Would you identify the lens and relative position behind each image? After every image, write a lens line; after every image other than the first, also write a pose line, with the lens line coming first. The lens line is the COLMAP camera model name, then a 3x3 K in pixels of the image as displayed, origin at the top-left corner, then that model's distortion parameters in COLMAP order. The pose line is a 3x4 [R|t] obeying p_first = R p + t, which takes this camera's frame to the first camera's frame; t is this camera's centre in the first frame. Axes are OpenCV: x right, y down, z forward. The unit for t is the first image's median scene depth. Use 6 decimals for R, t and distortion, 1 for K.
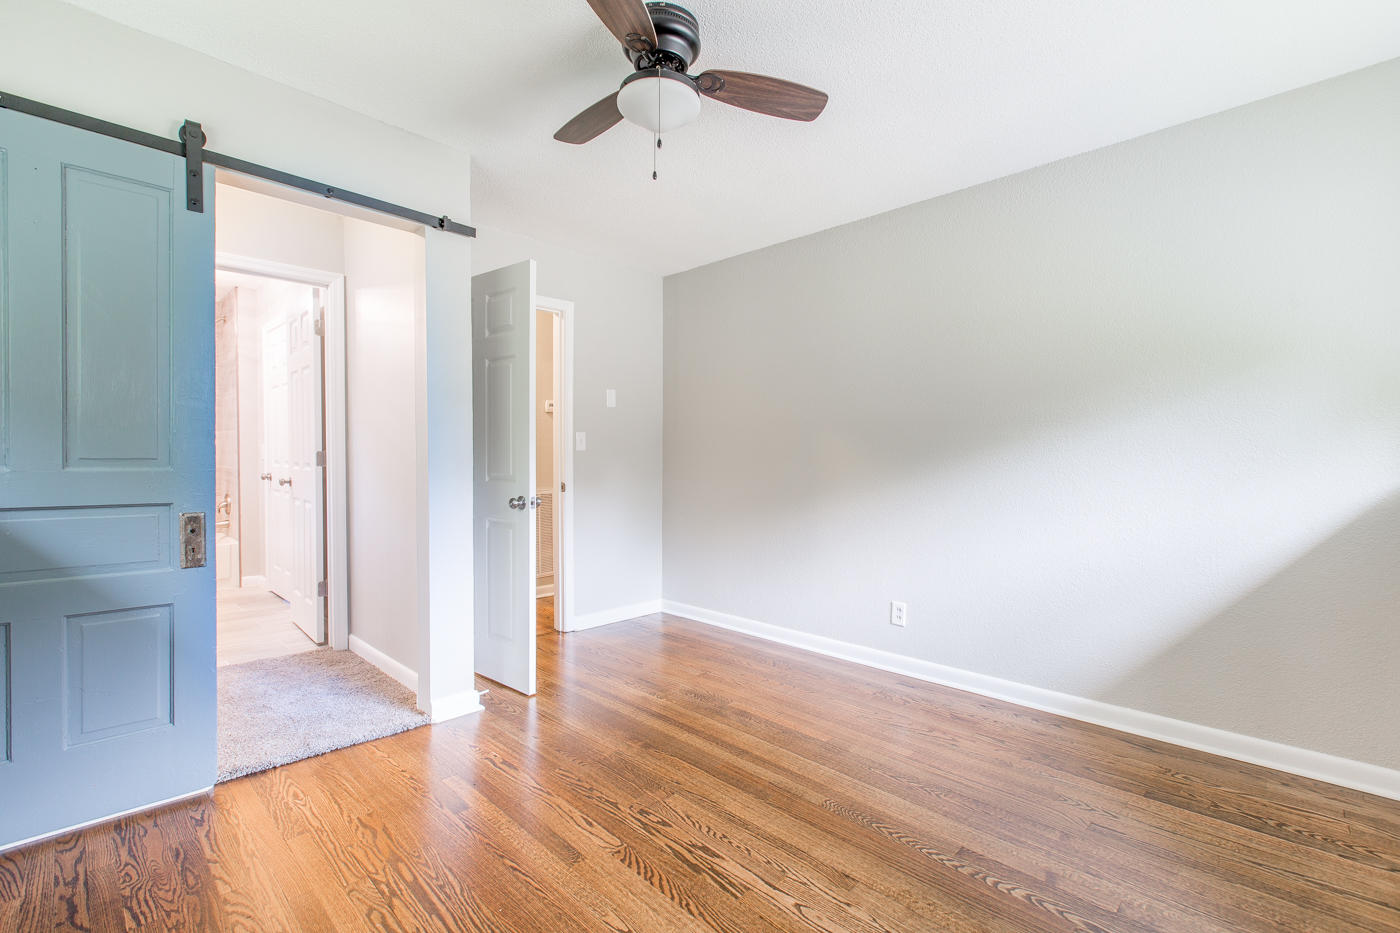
lens RADIAL K [[621.7, 0, 701.0], [0, 621.7, 469.2], [0, 0, 1]] dist [0.000343, 0.000232]
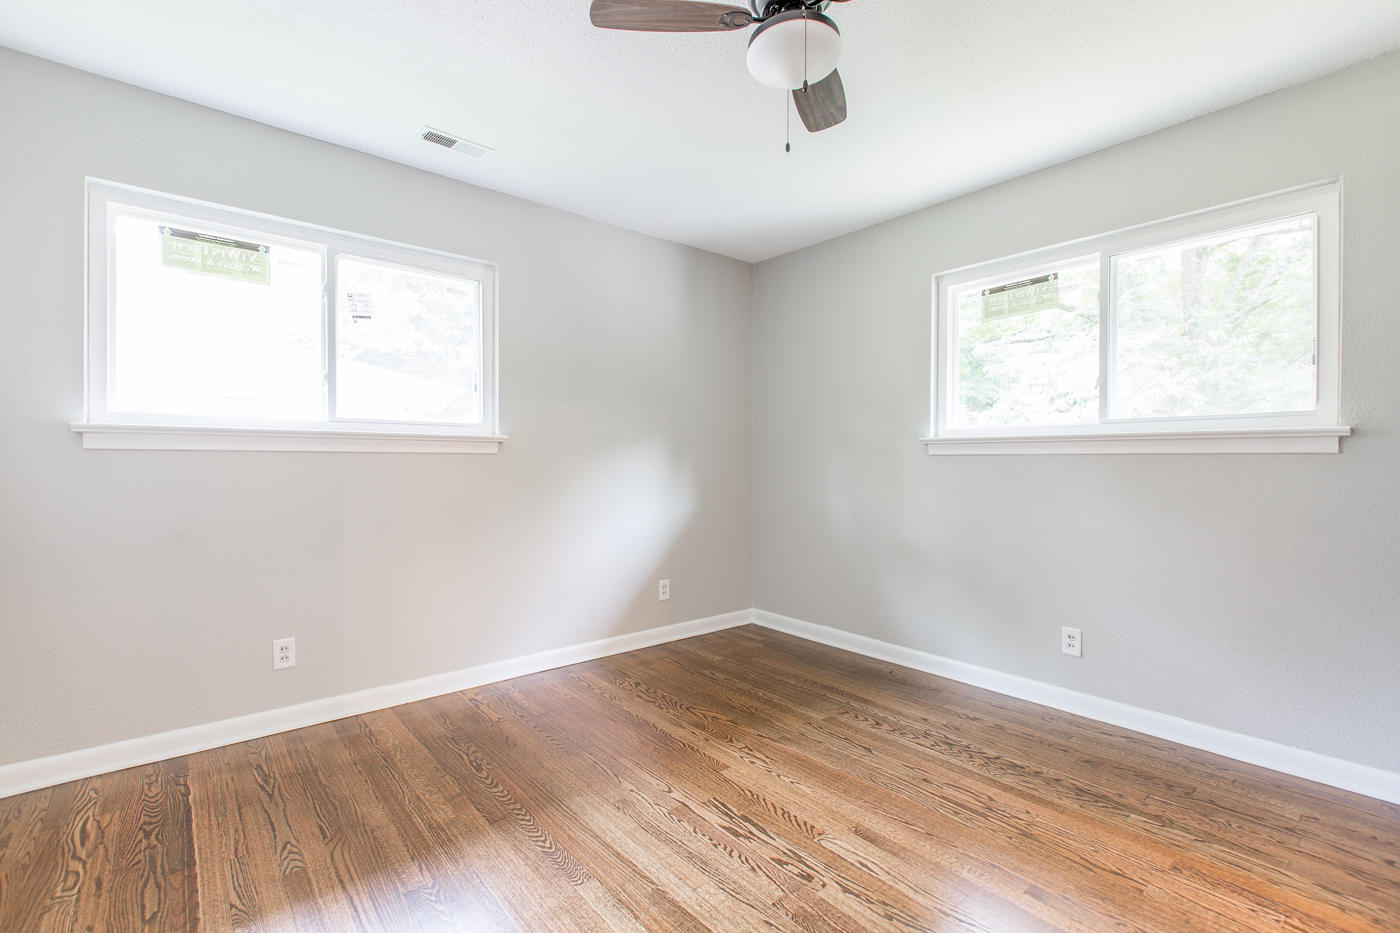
lens RADIAL K [[621.7, 0, 707.2], [0, 621.7, 464.7], [0, 0, 1]] dist [0.000343, 0.000232]
pose [[-0.996262, -0.009139, 0.085893, -0.028810], [-0.006967, 0.999649, 0.025551, -0.030346], [-0.086097, 0.024857, -0.995977, 2.043859]]
